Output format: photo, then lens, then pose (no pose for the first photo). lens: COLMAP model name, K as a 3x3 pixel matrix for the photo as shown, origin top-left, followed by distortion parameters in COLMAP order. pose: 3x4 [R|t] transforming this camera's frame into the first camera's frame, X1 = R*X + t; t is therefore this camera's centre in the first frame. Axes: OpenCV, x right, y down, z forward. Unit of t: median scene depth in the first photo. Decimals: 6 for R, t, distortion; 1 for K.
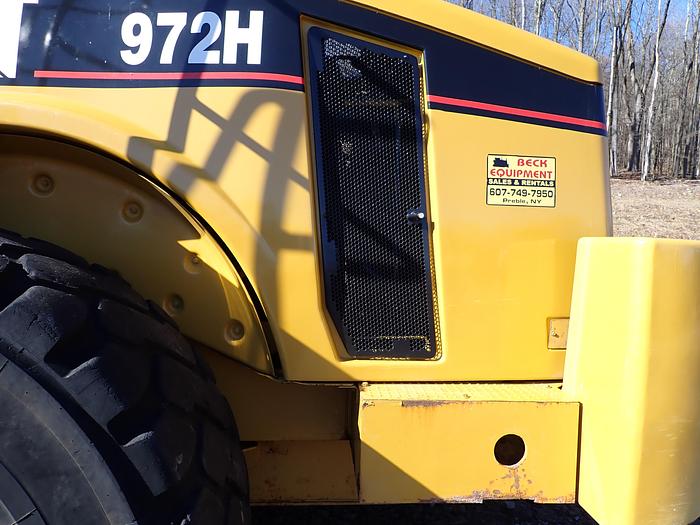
lens RADIAL K [[520.9, 0, 346.5], [0, 520.9, 265.0], [0, 0, 1]] dist [0.008225, -0.009301]
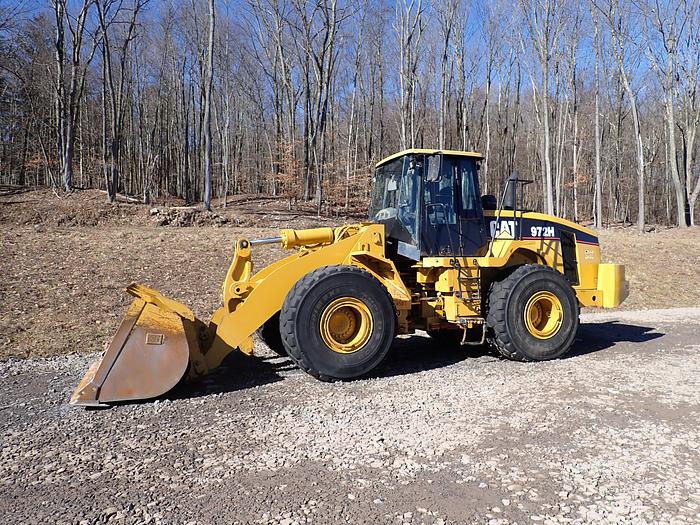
lens RADIAL K [[520.9, 0, 349.2], [0, 520.9, 266.8], [0, 0, 1]] dist [0.008225, -0.009301]
pose [[0.958680, -0.027151, 0.283189, -4.038666], [0.052272, 0.995299, -0.081531, 0.322992], [-0.279644, 0.092965, 0.955592, -3.943235]]
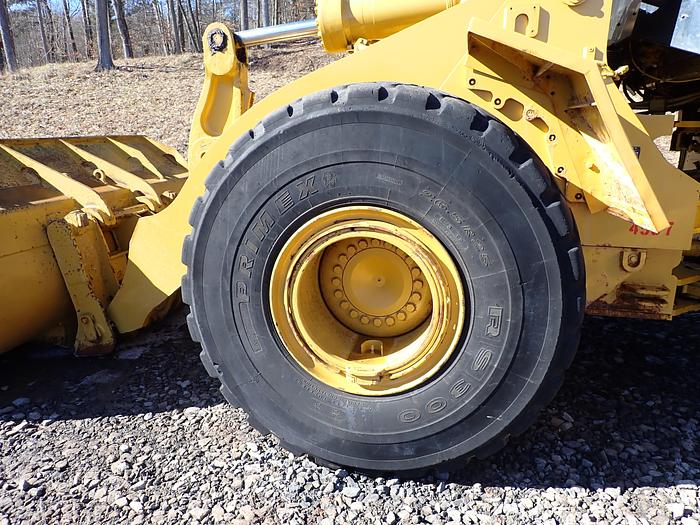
lens RADIAL K [[520.9, 0, 350.6], [0, 520.9, 261.6], [0, 0, 1]] dist [0.008225, -0.009301]
pose [[0.956004, 0.057501, -0.287665, -2.457768], [-0.009650, 0.986235, 0.165069, 0.146813], [0.293196, -0.155031, 0.943399, -0.755583]]
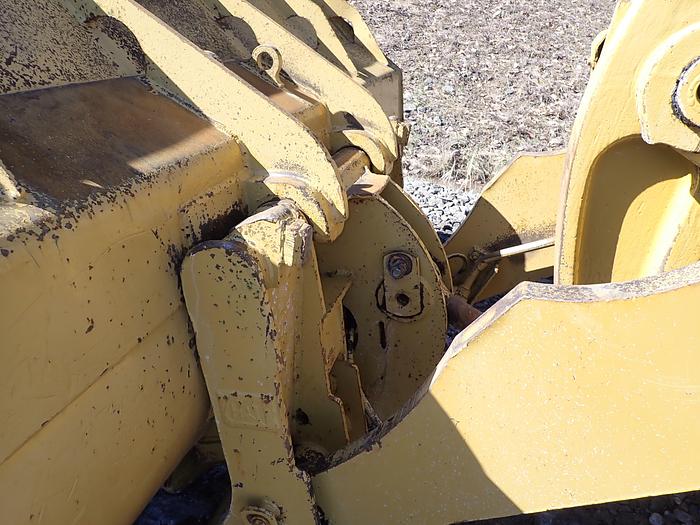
lens RADIAL K [[520.9, 0, 351.6], [0, 520.9, 263.0], [0, 0, 1]] dist [0.008225, -0.009301]
pose [[0.927713, 0.279036, -0.247967, -3.843071], [-0.171977, 0.909052, 0.379538, 0.108338], [0.331319, -0.309457, 0.891327, 0.358768]]
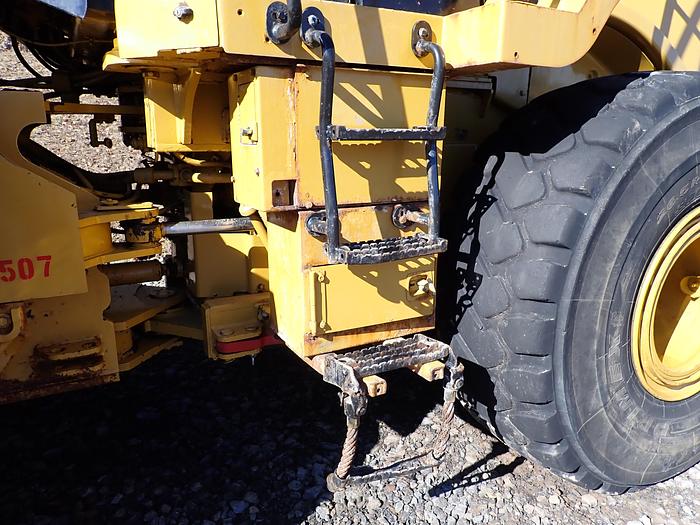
lens RADIAL K [[520.9, 0, 353.4], [0, 520.9, 265.3], [0, 0, 1]] dist [0.008225, -0.009301]
pose [[0.914230, -0.109075, 0.390239, -1.867746], [0.041809, 0.983340, 0.176904, 0.142827], [-0.403033, -0.145415, 0.903559, -0.156083]]
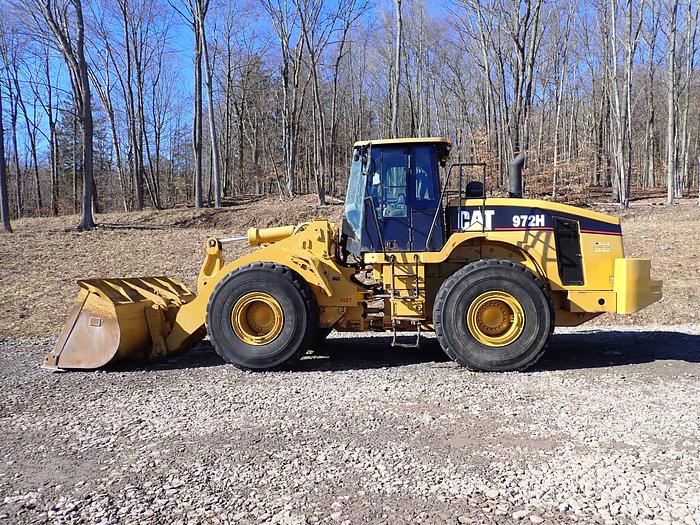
lens RADIAL K [[520.9, 0, 351.4], [0, 520.9, 262.9], [0, 0, 1]] dist [0.008225, -0.009301]
pose [[0.981721, -0.029297, -0.188059, -1.026043], [0.011772, 0.995537, -0.093640, 0.407713], [0.189963, 0.089714, 0.977684, -4.119773]]
